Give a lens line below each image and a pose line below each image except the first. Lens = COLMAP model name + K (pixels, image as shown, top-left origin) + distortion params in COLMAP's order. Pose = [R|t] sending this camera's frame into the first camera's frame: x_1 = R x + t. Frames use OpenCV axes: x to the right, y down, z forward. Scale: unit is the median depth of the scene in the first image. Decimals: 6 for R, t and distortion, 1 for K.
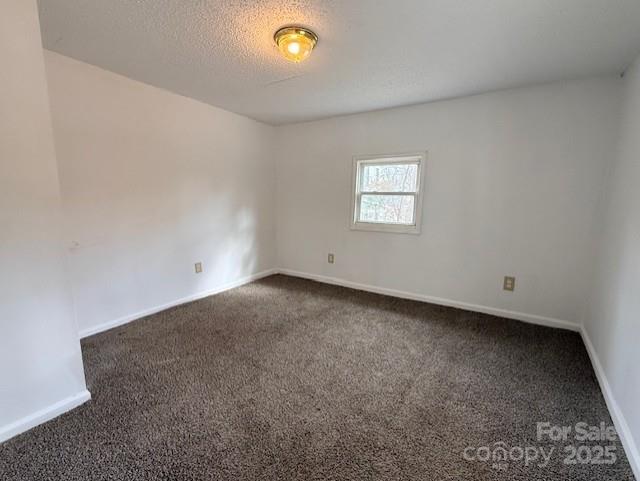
lens RADIAL K [[293.4, 0, 323.1], [0, 293.4, 239.6], [0, 0, 1]] dist [-0.003414, 0.001057]
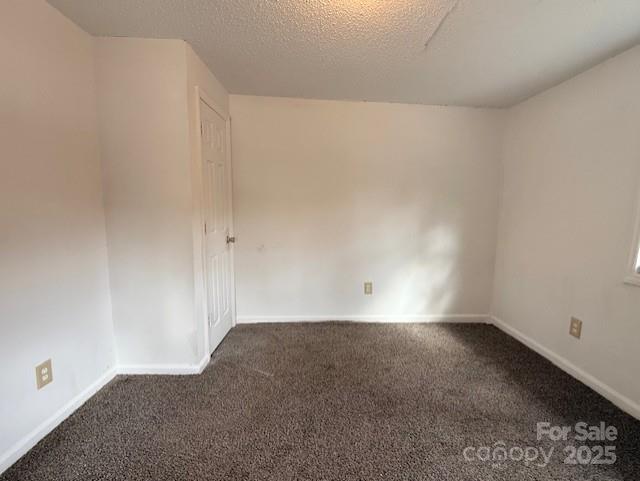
lens RADIAL K [[293.4, 0, 319.6], [0, 293.4, 240.2], [0, 0, 1]] dist [-0.003414, 0.001057]
pose [[0.549516, 0.092370, -0.830361, 0.215825], [-0.134180, 0.990726, 0.021412, -0.046052], [0.824638, 0.099652, 0.556814, 0.342277]]
